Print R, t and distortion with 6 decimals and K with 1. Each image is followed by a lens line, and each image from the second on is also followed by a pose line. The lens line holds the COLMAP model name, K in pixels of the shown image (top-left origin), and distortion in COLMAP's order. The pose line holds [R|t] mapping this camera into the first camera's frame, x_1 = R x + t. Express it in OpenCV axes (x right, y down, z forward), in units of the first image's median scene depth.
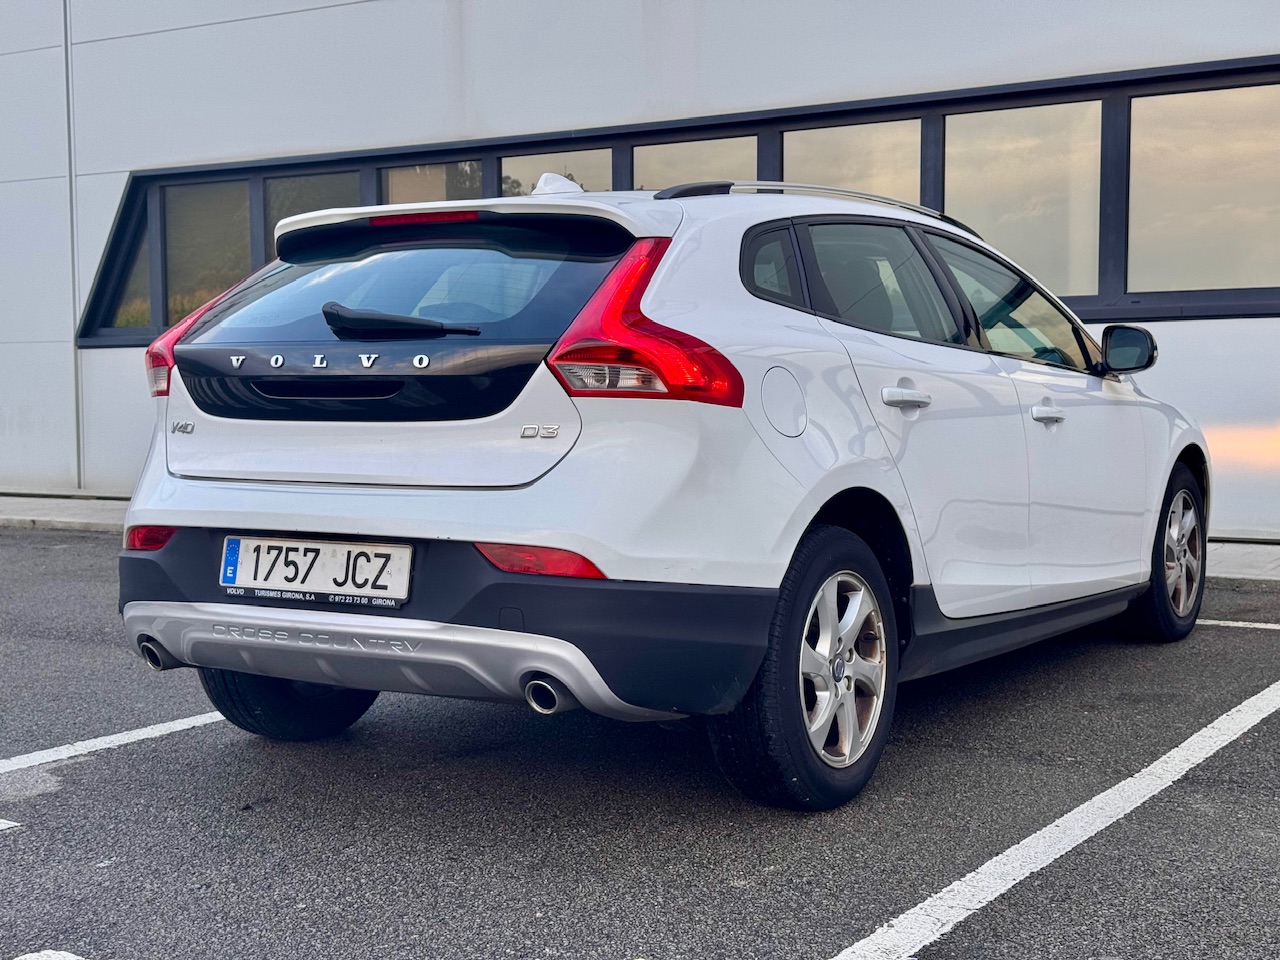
lens RADIAL K [[1793.1, 0, 642.9], [0, 1793.1, 482.2], [0, 0, 1]] dist [0.118979, 0.000000]
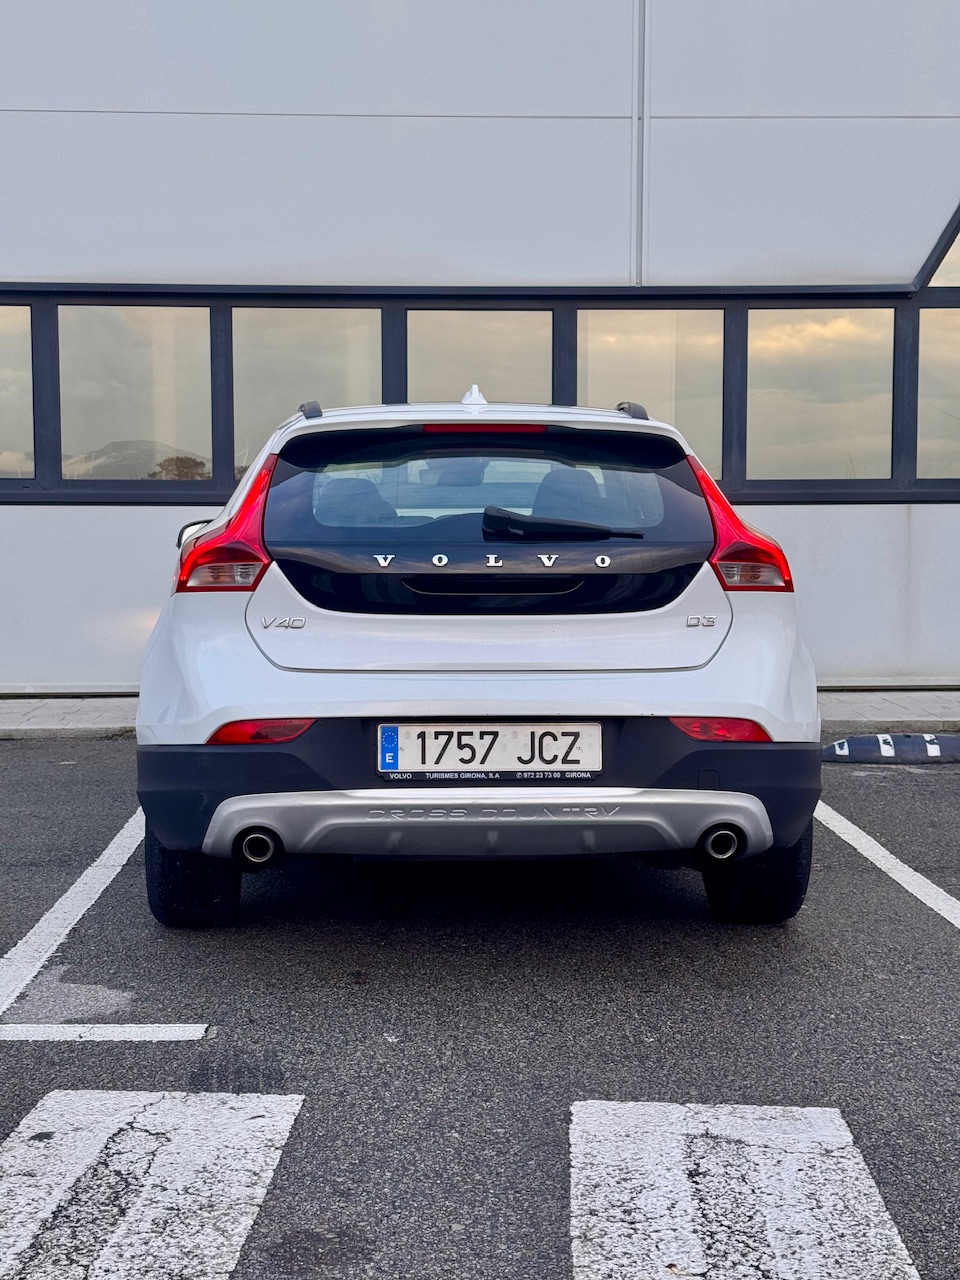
lens RADIAL K [[1793.1, 0, 474.4], [0, 1793.1, 650.4], [0, 0, 1]] dist [0.118979, 0.000000]
pose [[0.821978, -0.030456, 0.568705, -0.817307], [0.027215, 0.999529, 0.014194, -0.028423], [-0.568869, 0.003810, 0.822419, 0.107399]]
